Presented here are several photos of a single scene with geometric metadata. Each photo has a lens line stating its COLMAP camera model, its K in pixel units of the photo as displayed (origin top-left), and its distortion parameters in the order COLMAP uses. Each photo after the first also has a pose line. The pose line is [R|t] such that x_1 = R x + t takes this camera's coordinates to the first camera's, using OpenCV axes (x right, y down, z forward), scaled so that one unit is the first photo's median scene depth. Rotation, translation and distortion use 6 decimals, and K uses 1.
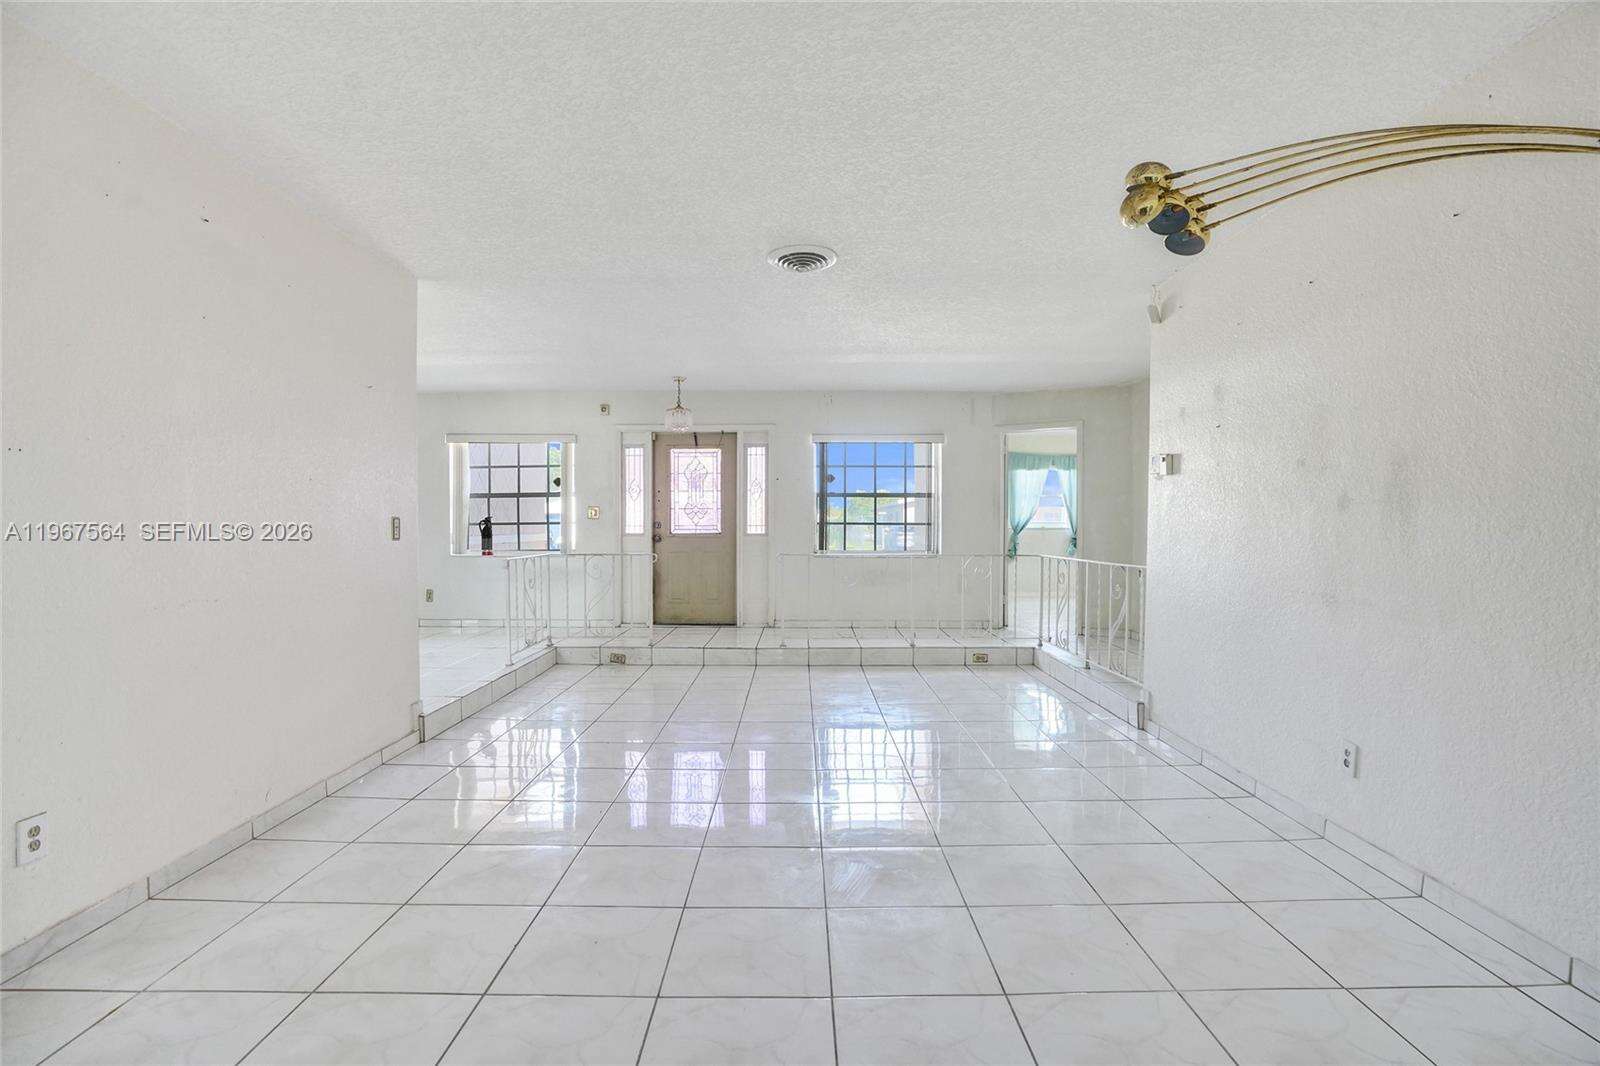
lens RADIAL K [[771.1, 0, 804.3], [0, 771.1, 532.4], [0, 0, 1]] dist [-0.059326, 0.029680]
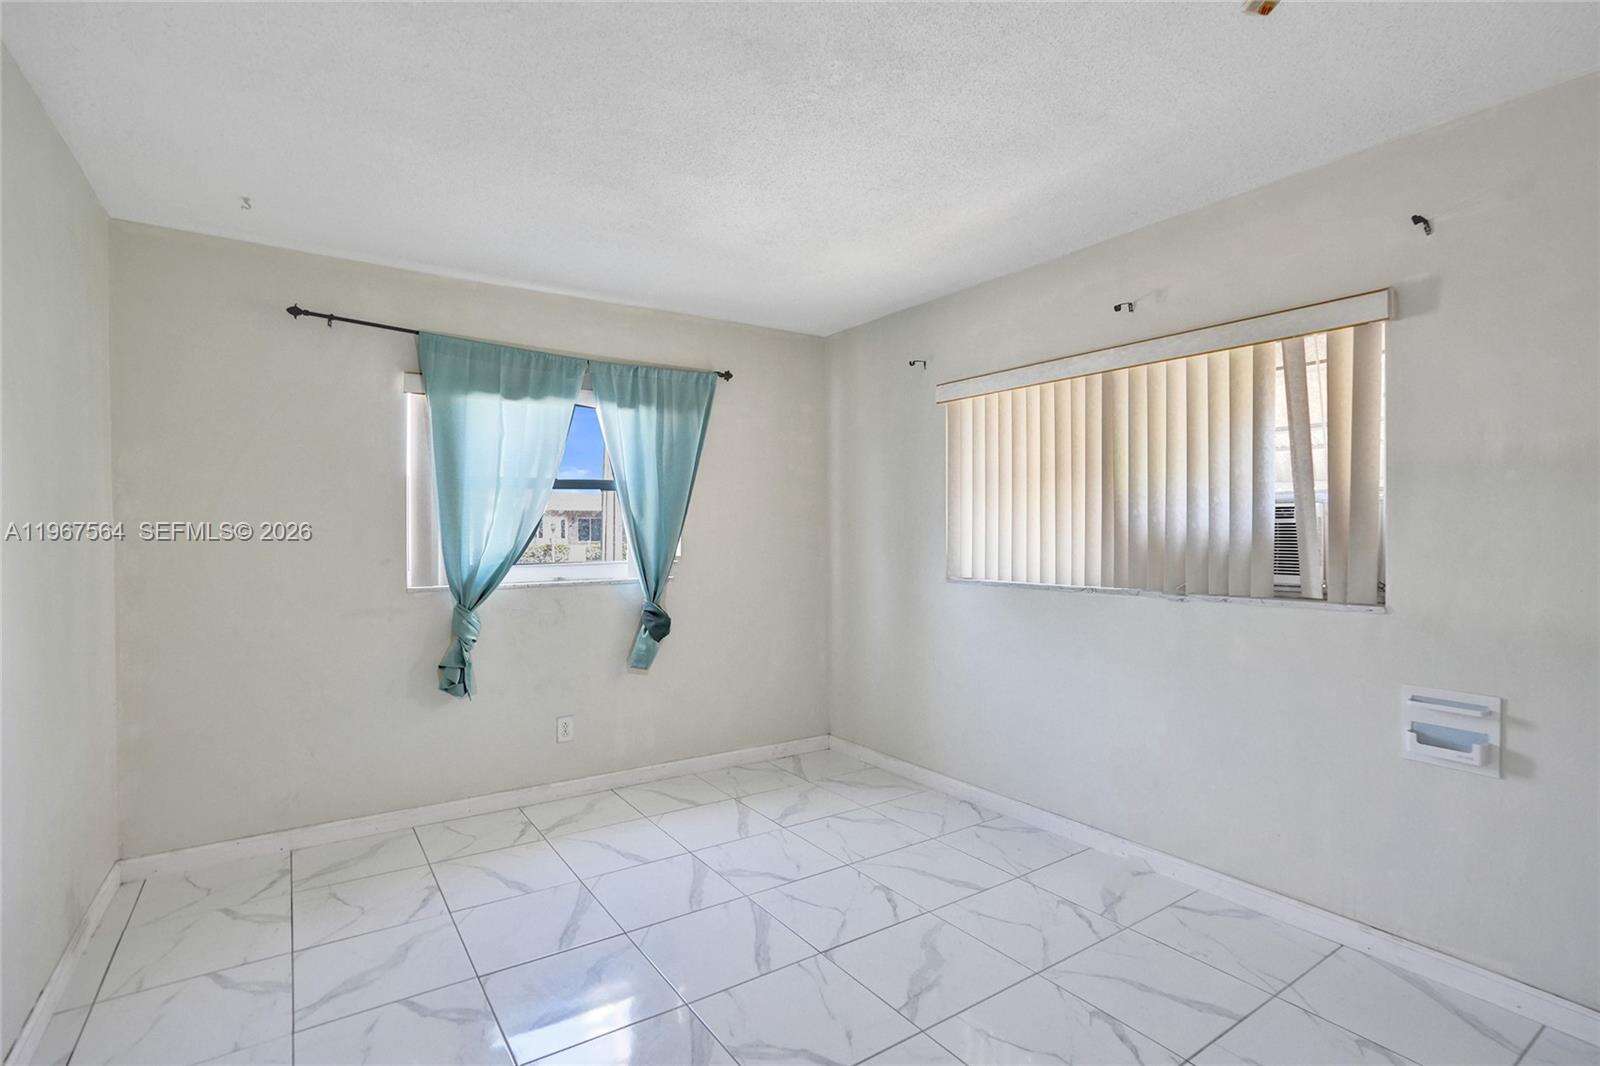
lens RADIAL K [[760.9, 0, 795.7], [0, 760.9, 537.8], [0, 0, 1]] dist [-0.074139, 0.029197]
pose [[0.836902, -0.008922, 0.547280, 0.223562], [0.014335, 0.999881, -0.005619, -0.022045], [-0.547165, 0.012548, 0.836931, 0.685501]]
